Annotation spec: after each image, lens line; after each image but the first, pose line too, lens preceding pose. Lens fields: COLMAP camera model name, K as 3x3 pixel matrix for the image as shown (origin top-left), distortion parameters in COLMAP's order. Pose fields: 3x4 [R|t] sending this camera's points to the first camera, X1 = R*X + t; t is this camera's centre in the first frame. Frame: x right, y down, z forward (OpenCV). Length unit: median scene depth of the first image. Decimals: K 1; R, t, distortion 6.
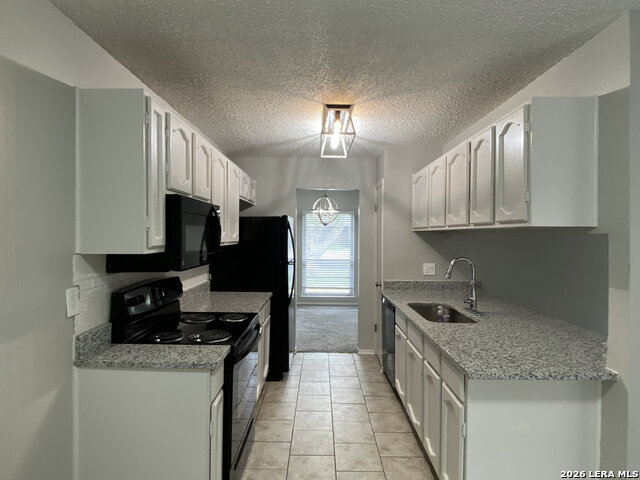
lens RADIAL K [[367.4, 0, 318.9], [0, 367.4, 241.3], [0, 0, 1]] dist [0.026044, -0.008331]
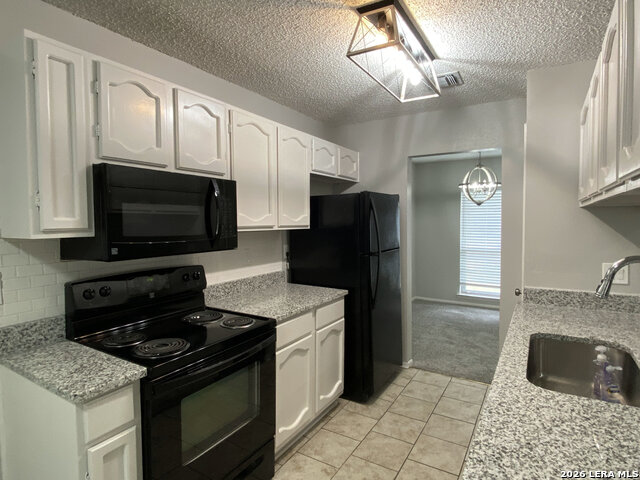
lens RADIAL K [[367.4, 0, 317.0], [0, 367.4, 238.5], [0, 0, 1]] dist [0.026044, -0.008331]
pose [[0.853226, 0.012746, -0.521386, 0.226573], [0.003004, 0.999565, 0.029352, 0.005518], [0.521533, -0.026610, 0.852816, 0.303707]]
